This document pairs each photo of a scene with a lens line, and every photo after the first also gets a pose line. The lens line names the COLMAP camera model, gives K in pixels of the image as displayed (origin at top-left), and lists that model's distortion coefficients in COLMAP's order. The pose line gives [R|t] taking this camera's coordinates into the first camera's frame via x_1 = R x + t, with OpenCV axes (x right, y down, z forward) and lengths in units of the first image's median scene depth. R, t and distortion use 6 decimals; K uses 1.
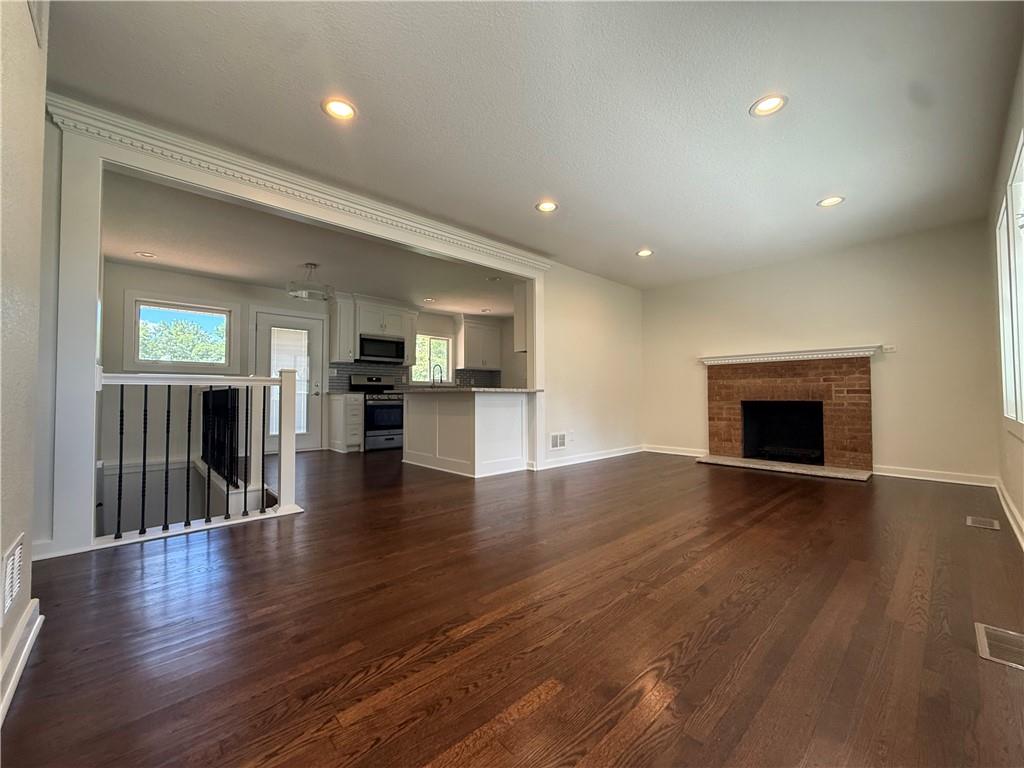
lens RADIAL K [[408.9, 0, 511.7], [0, 408.9, 385.4], [0, 0, 1]] dist [-0.002158, 0.000850]
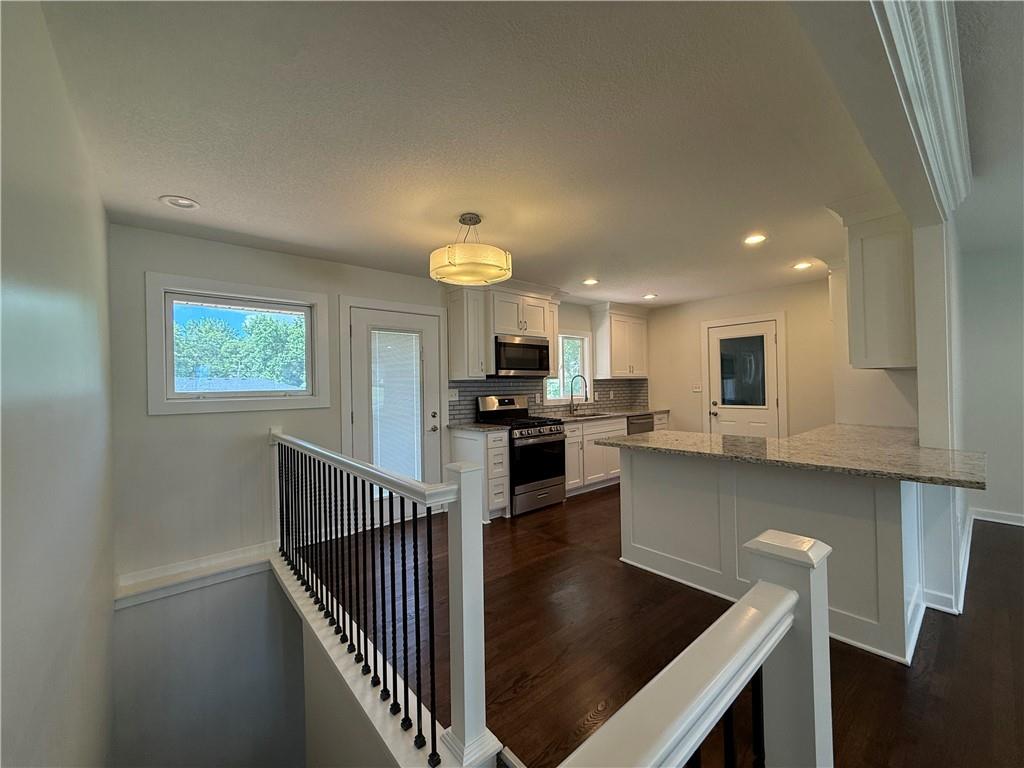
lens RADIAL K [[408.9, 0, 510.6], [0, 408.9, 384.2], [0, 0, 1]] dist [-0.002158, 0.000850]
pose [[0.998514, -0.019256, -0.050984, -0.311464], [0.020267, 0.999606, 0.019399, -0.060527], [0.050590, -0.020403, 0.998511, 0.341114]]
